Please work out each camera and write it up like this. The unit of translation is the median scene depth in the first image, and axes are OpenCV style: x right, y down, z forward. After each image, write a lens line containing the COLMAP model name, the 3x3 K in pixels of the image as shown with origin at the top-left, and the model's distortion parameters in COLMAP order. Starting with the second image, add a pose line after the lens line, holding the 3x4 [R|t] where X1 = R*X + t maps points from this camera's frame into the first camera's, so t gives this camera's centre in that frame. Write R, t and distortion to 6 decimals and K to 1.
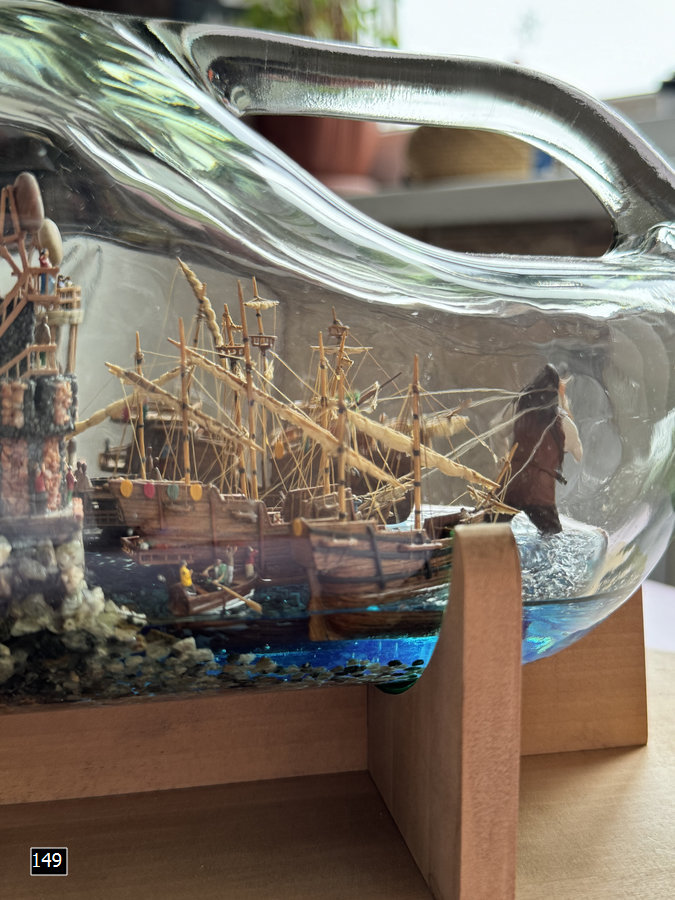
lens RADIAL K [[1029.0, 0, 336.8], [0, 1029.0, 450.0], [0, 0, 1]] dist [0.017734, 0.000000]
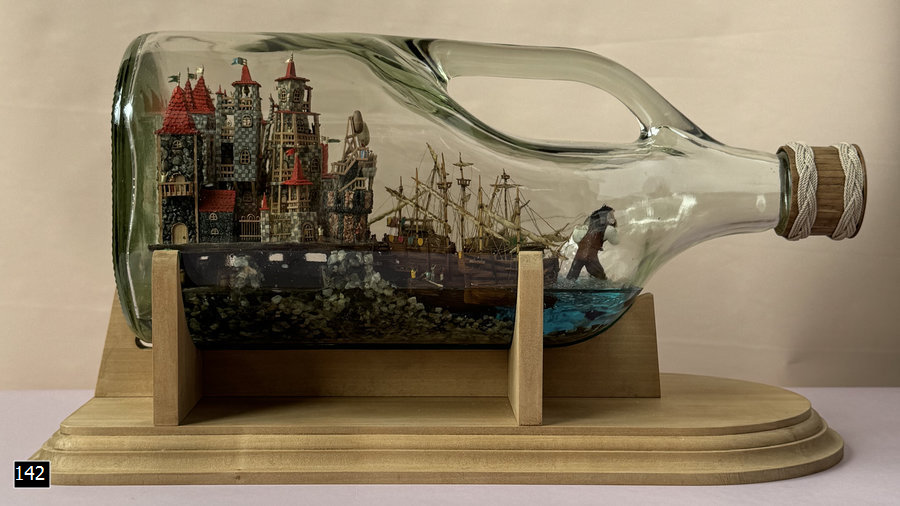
lens RADIAL K [[1104.1, 0, 449.9], [0, 1104.1, 252.0], [0, 0, 1]] dist [-0.096452, 0.000000]
pose [[0.983453, 0.018965, -0.180168, 0.612803], [-0.032633, 0.996783, -0.073207, 0.393402], [0.178200, 0.077875, 0.980908, -2.329595]]
